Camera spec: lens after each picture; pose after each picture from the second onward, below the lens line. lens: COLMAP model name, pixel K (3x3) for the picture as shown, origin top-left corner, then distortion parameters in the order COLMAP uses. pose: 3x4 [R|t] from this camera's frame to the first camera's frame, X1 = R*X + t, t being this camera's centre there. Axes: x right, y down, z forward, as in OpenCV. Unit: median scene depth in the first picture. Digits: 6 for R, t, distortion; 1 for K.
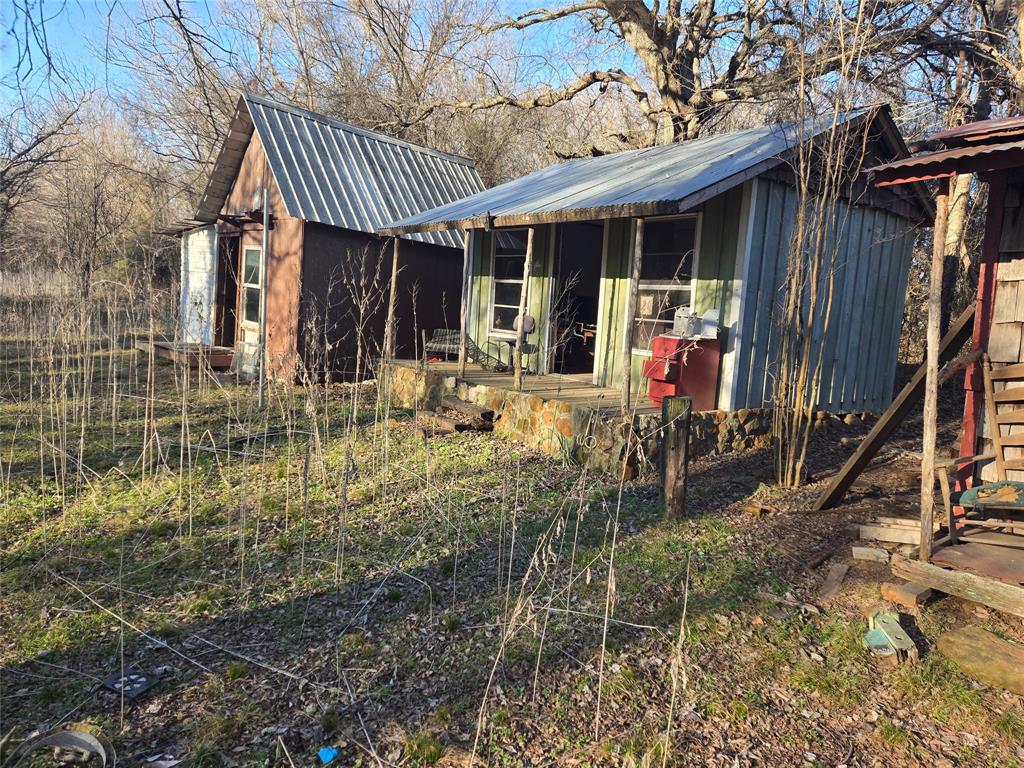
lens RADIAL K [[679.5, 0, 512.0], [0, 679.5, 384.0], [0, 0, 1]] dist [0.080079, -0.066832]
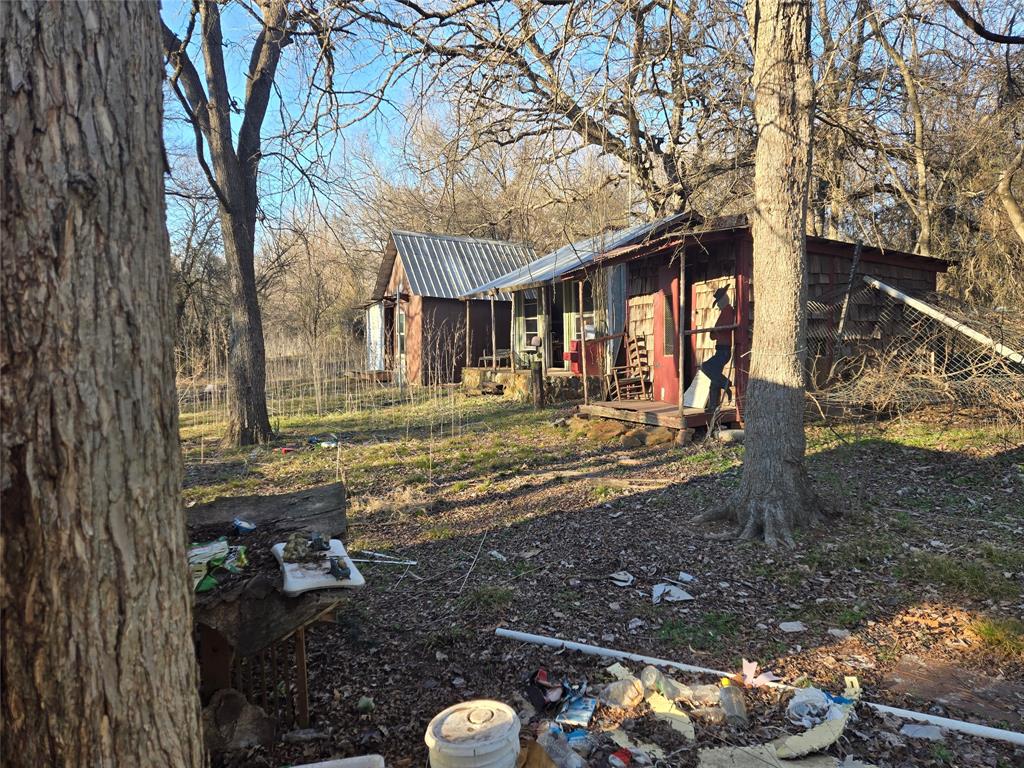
lens RADIAL K [[679.5, 0, 512.0], [0, 679.5, 384.0], [0, 0, 1]] dist [0.080079, -0.066832]
pose [[0.962996, -0.066863, -0.261090, 0.372739], [0.052229, 0.996671, -0.062603, 0.117811], [0.264406, 0.046650, 0.963282, -0.653873]]
